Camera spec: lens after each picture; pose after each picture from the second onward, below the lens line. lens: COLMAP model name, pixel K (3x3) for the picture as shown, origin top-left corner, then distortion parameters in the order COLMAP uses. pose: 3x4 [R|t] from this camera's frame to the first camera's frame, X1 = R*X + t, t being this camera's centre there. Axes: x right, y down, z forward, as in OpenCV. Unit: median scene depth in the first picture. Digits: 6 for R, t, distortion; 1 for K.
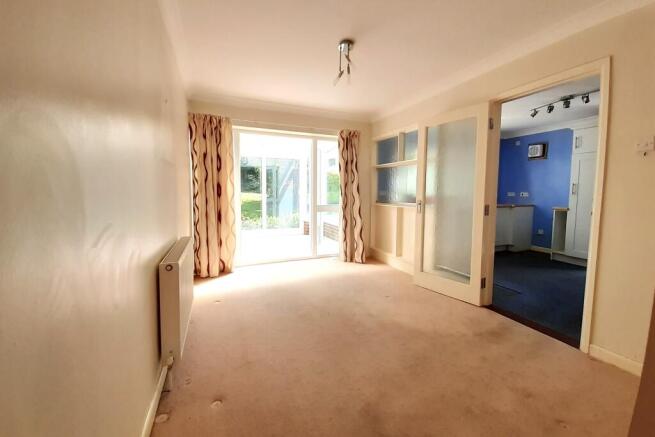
lens RADIAL K [[256.6, 0, 330.3], [0, 256.6, 212.9], [0, 0, 1]] dist [-0.000463, -0.000165]
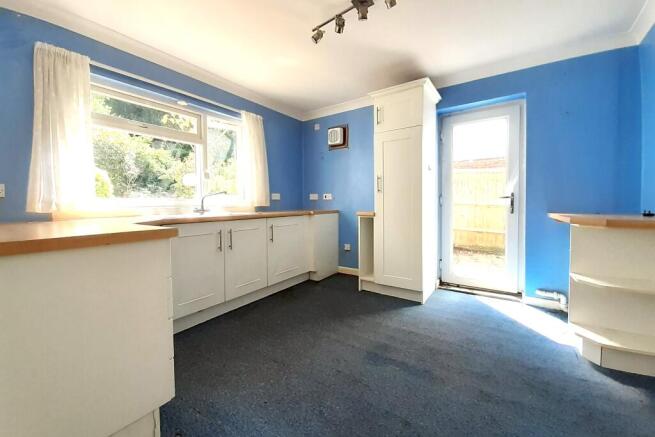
lens RADIAL K [[256.6, 0, 326.5], [0, 256.6, 214.7], [0, 0, 1]] dist [-0.000463, -0.000165]
pose [[0.838397, -0.032614, 0.544083, 0.376155], [0.053840, 0.998282, -0.023124, -0.004006], [-0.542394, 0.048681, 0.838713, 0.415273]]
